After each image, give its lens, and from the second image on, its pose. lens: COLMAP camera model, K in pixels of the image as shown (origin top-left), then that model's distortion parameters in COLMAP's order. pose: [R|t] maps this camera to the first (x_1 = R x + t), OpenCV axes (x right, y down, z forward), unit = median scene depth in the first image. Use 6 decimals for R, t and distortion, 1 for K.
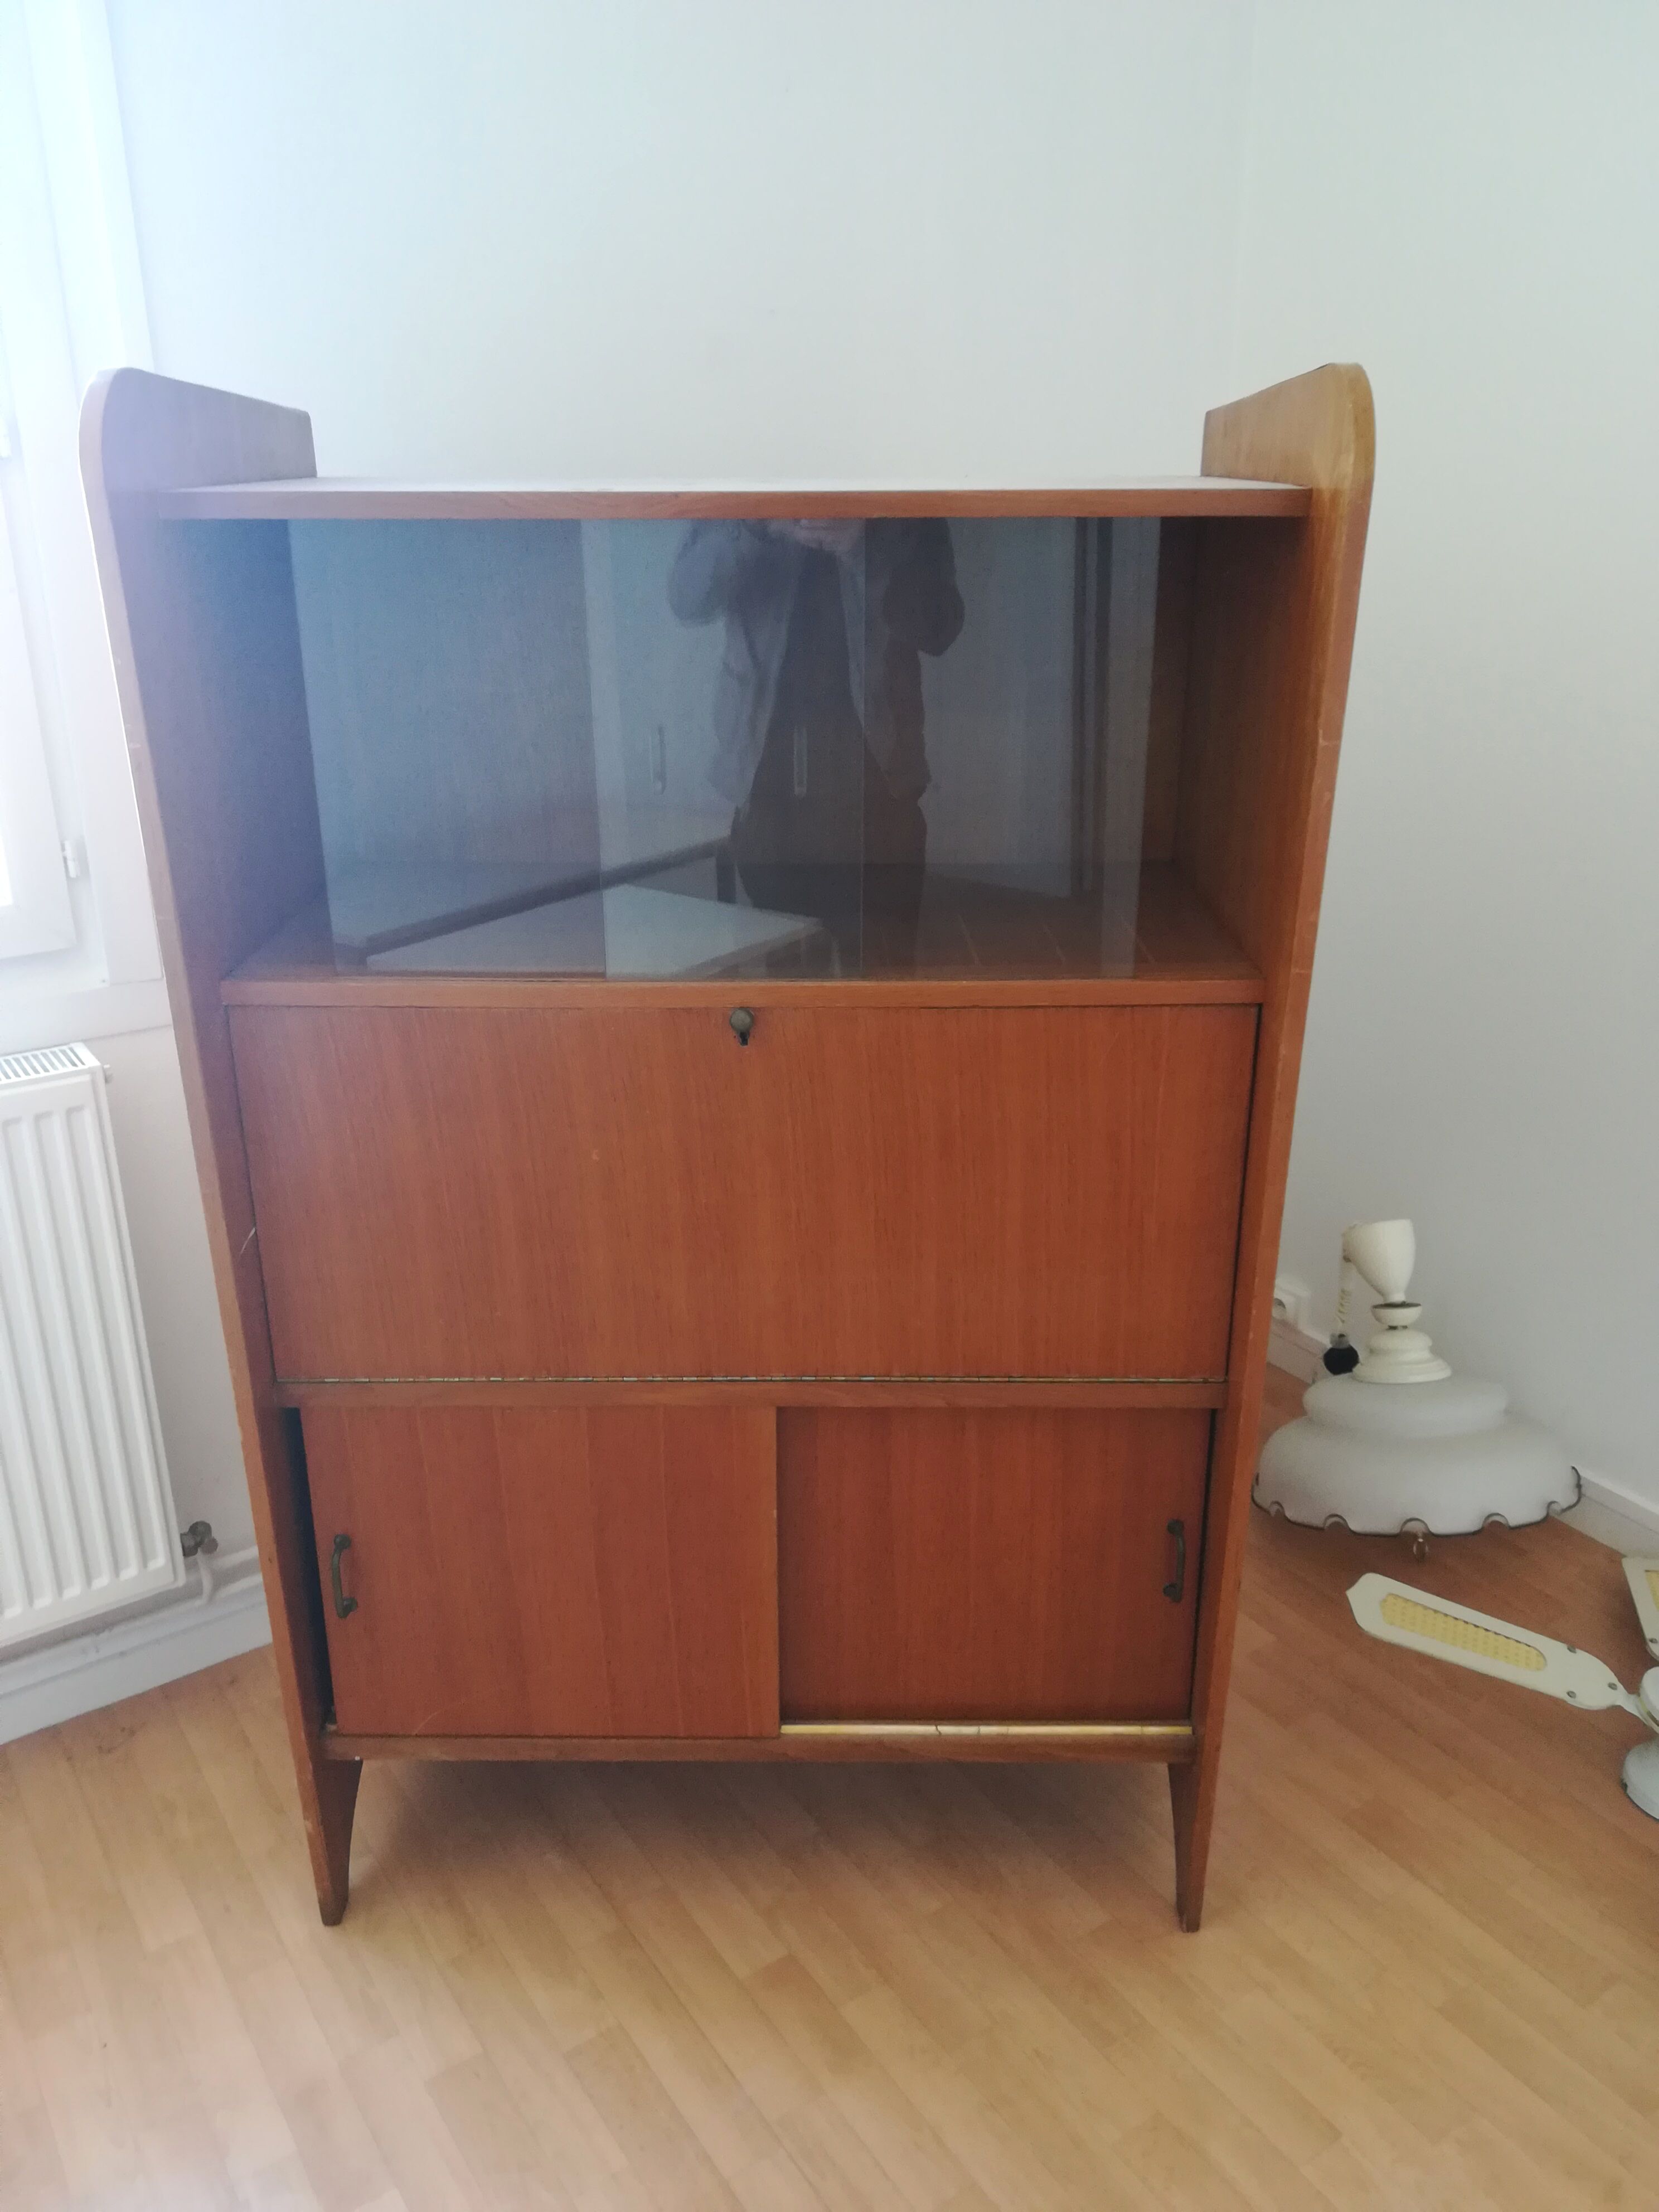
lens RADIAL K [[1760.4, 0, 829.5], [0, 1760.4, 1106.0], [0, 0, 1]] dist [0.026265, -0.017016]
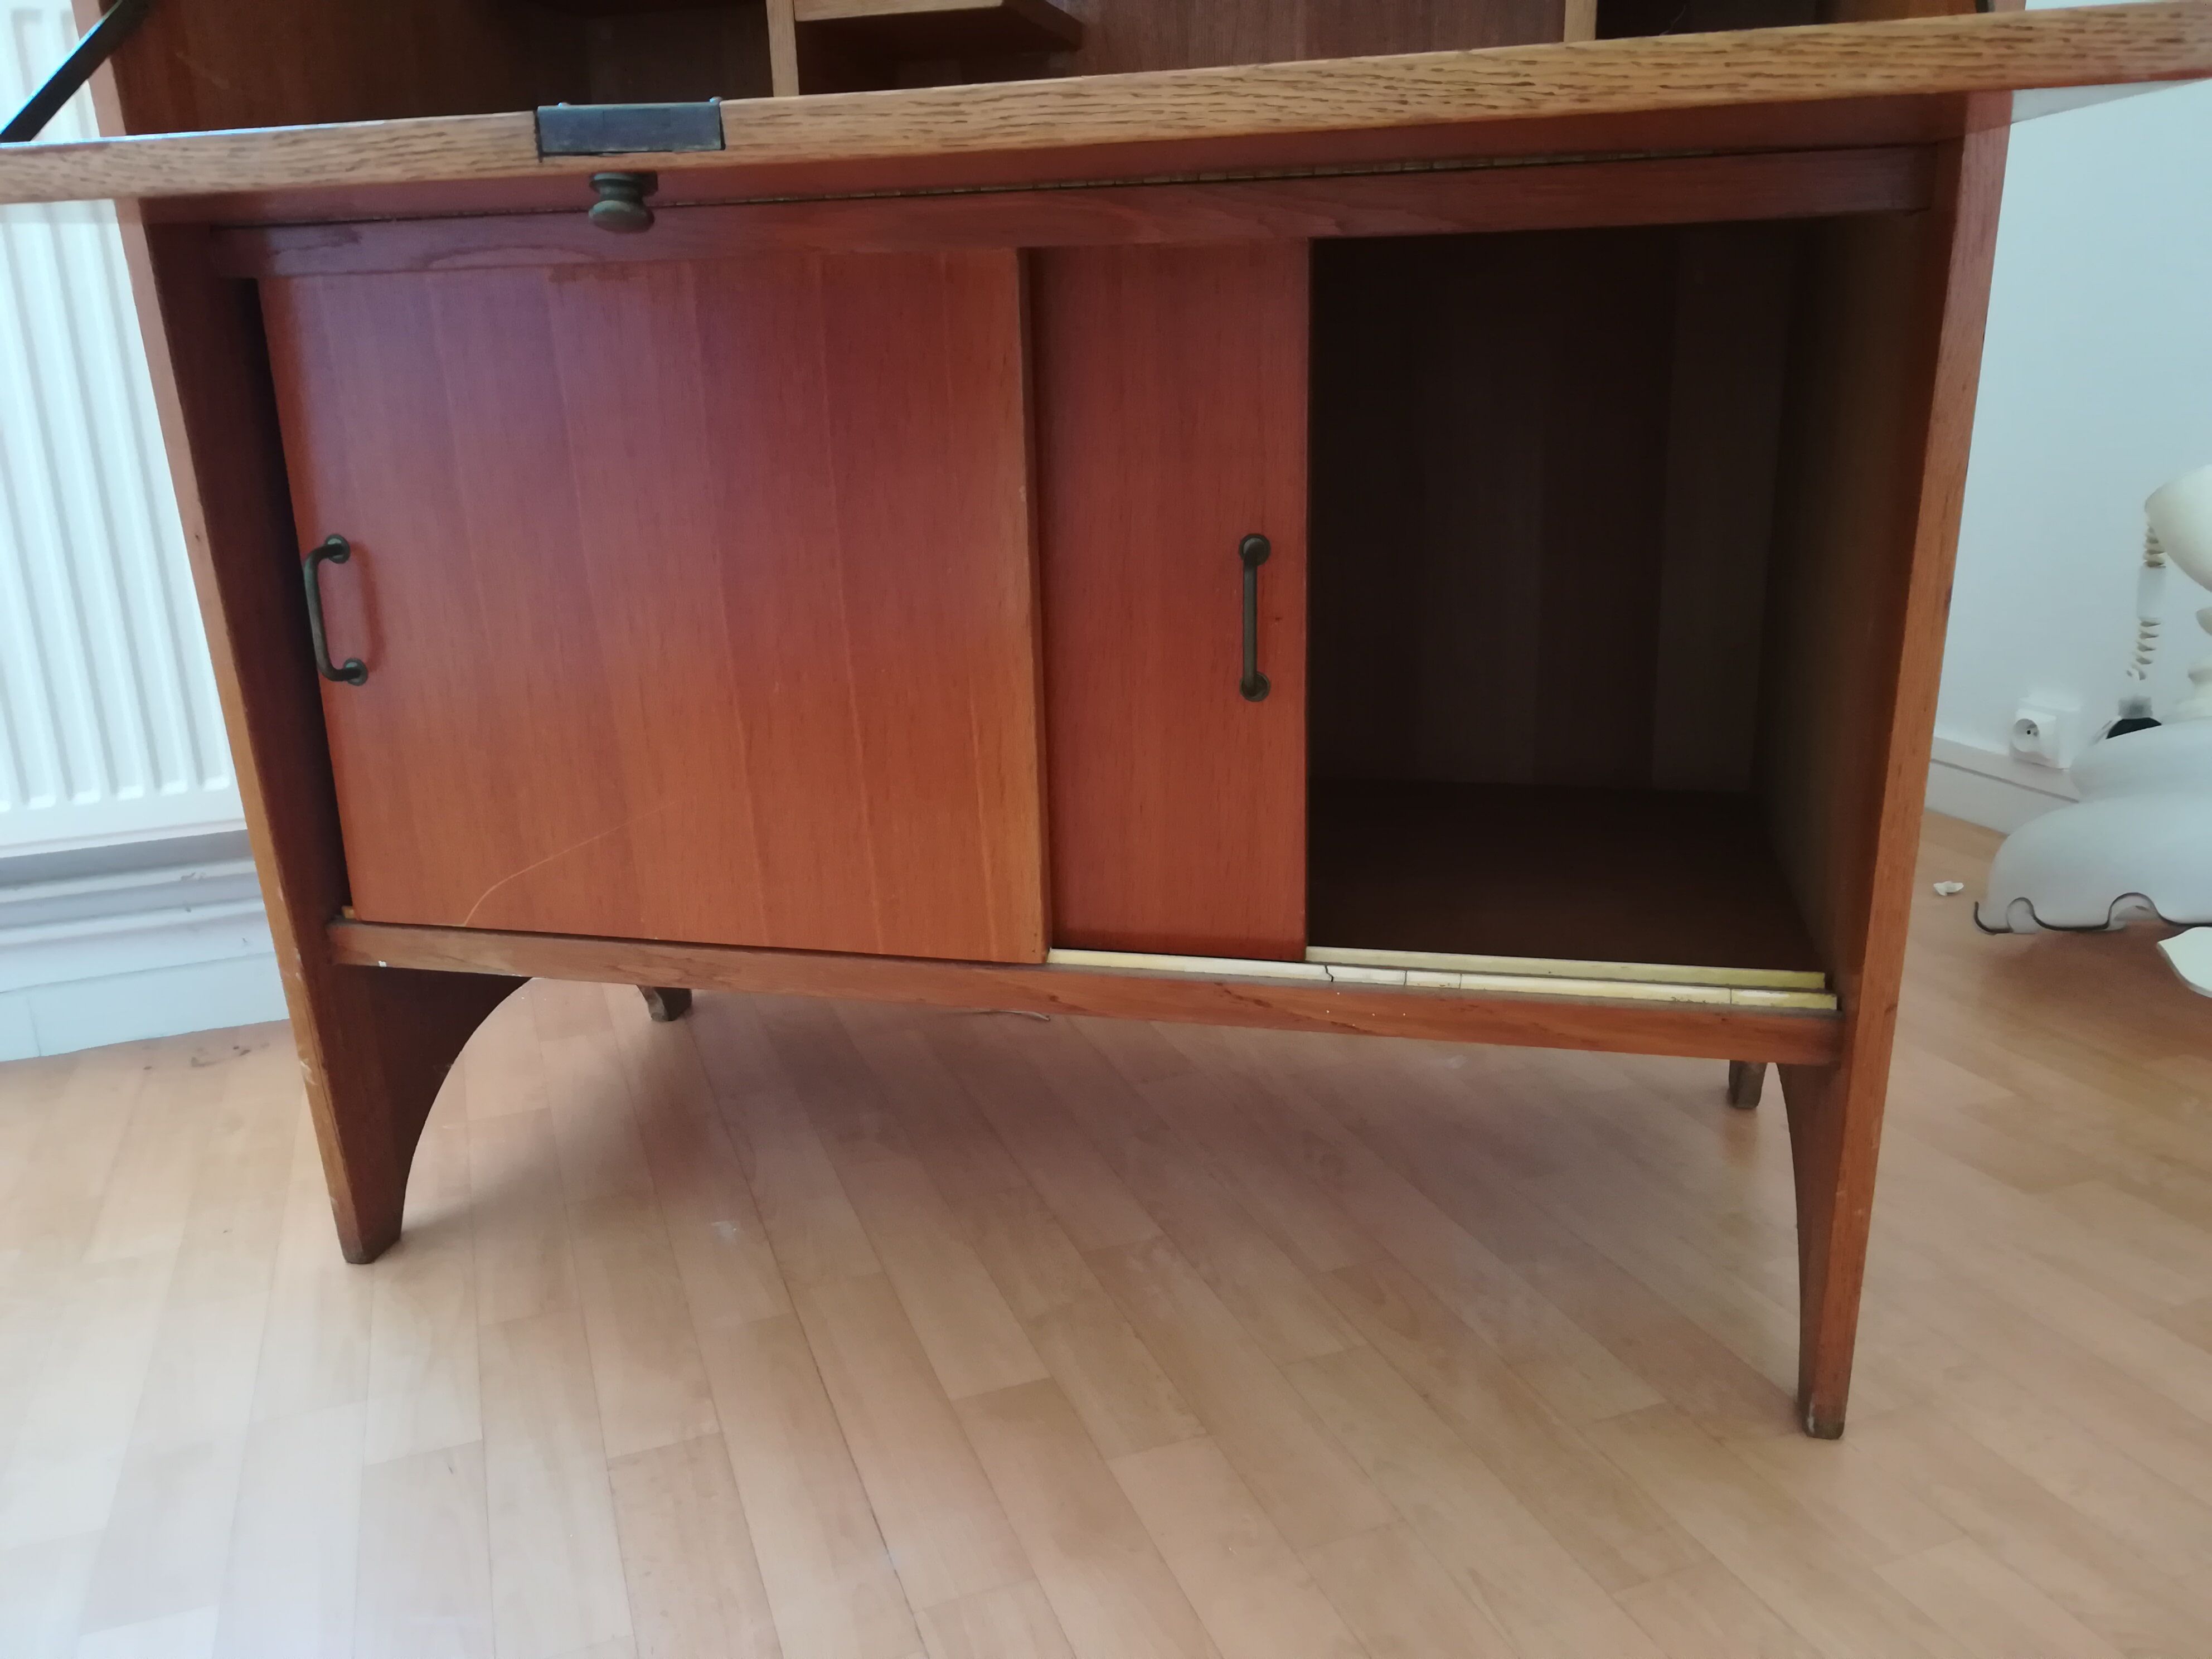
lens RADIAL K [[1744.1, 0, 1098.0], [0, 1744.1, 840.9], [0, 0, 1]] dist [0.058840, -0.081921]
pose [[0.972090, 0.043663, -0.230511, 0.113755], [-0.060729, 0.995872, -0.067463, 0.353164], [0.226614, 0.079579, 0.970728, 0.462065]]
